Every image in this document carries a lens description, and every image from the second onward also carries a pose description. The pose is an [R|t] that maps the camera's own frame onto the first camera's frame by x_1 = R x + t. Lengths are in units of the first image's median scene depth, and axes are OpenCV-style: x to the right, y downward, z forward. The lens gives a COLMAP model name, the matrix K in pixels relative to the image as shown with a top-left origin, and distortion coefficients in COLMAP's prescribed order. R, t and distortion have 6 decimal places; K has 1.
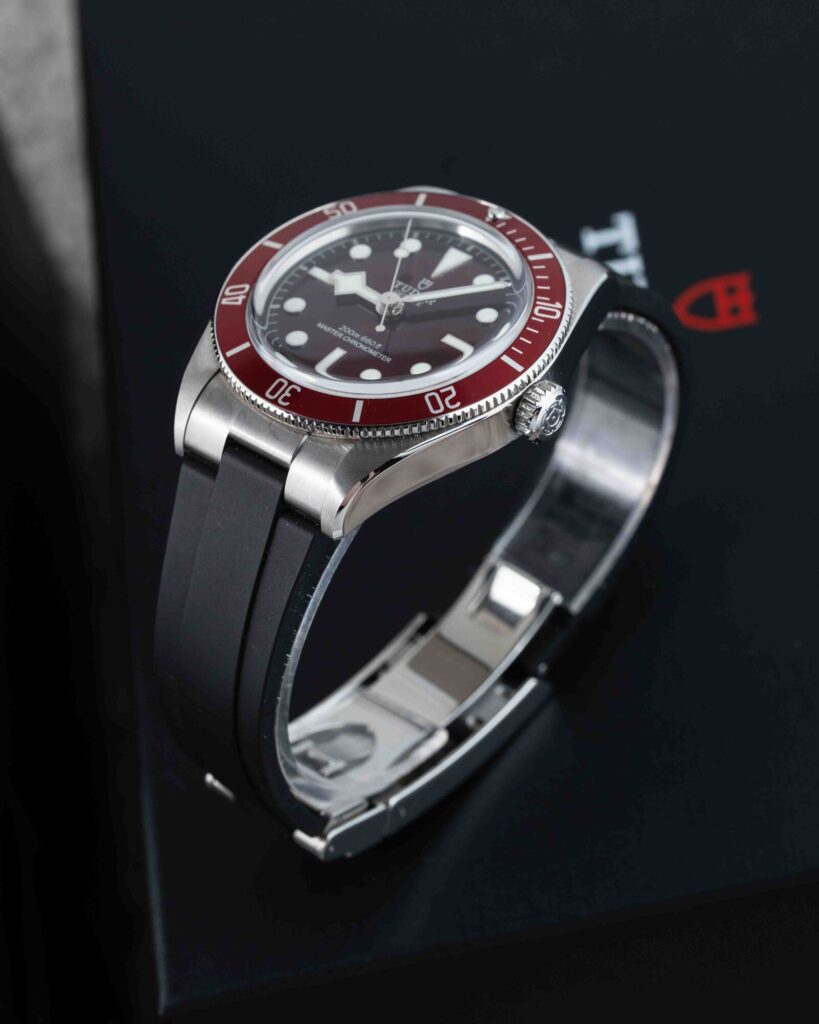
lens RADIAL K [[5718.7, 0, 409.5], [0, 5718.7, 512.0], [0, 0, 1]] dist [-1.868893, 19.430698]
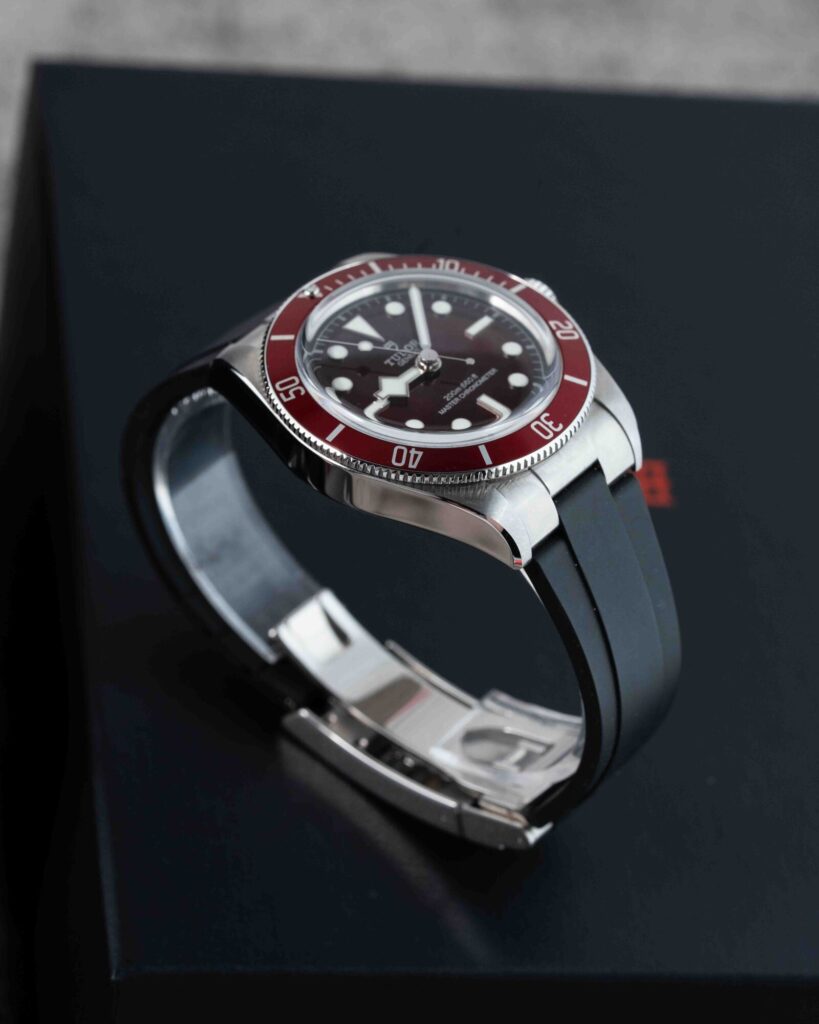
lens RADIAL K [[5718.7, 0, 409.5], [0, 5718.7, 512.0], [0, 0, 1]] dist [-1.868893, 19.430698]
pose [[-0.061928, -0.598508, 0.798719, -0.885143], [0.640372, 0.589999, 0.491757, -0.554346], [-0.765564, 0.541931, 0.346730, 0.647121]]
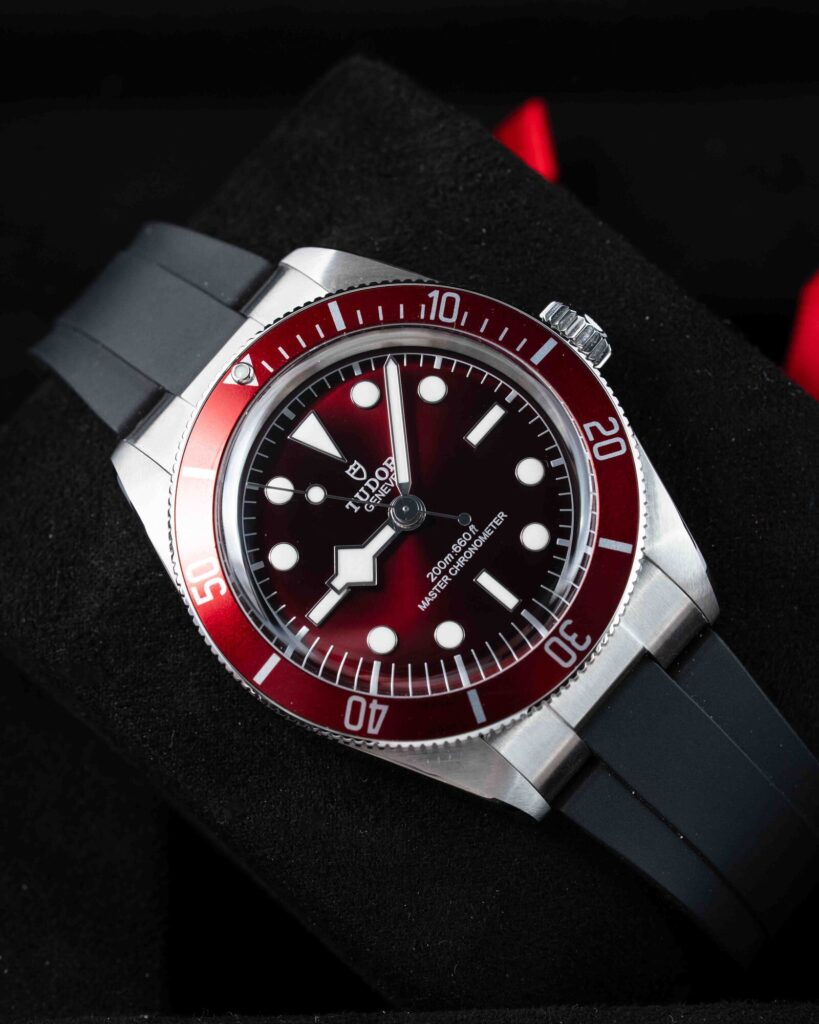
lens RADIAL K [[5718.7, 0, 409.5], [0, 5718.7, 512.0], [0, 0, 1]] dist [-1.868893, 19.430698]
pose [[-0.002627, -0.941801, 0.336161, -0.258464], [0.729771, 0.228025, 0.644545, -0.524986], [-0.683686, 0.247013, 0.686701, 0.483248]]
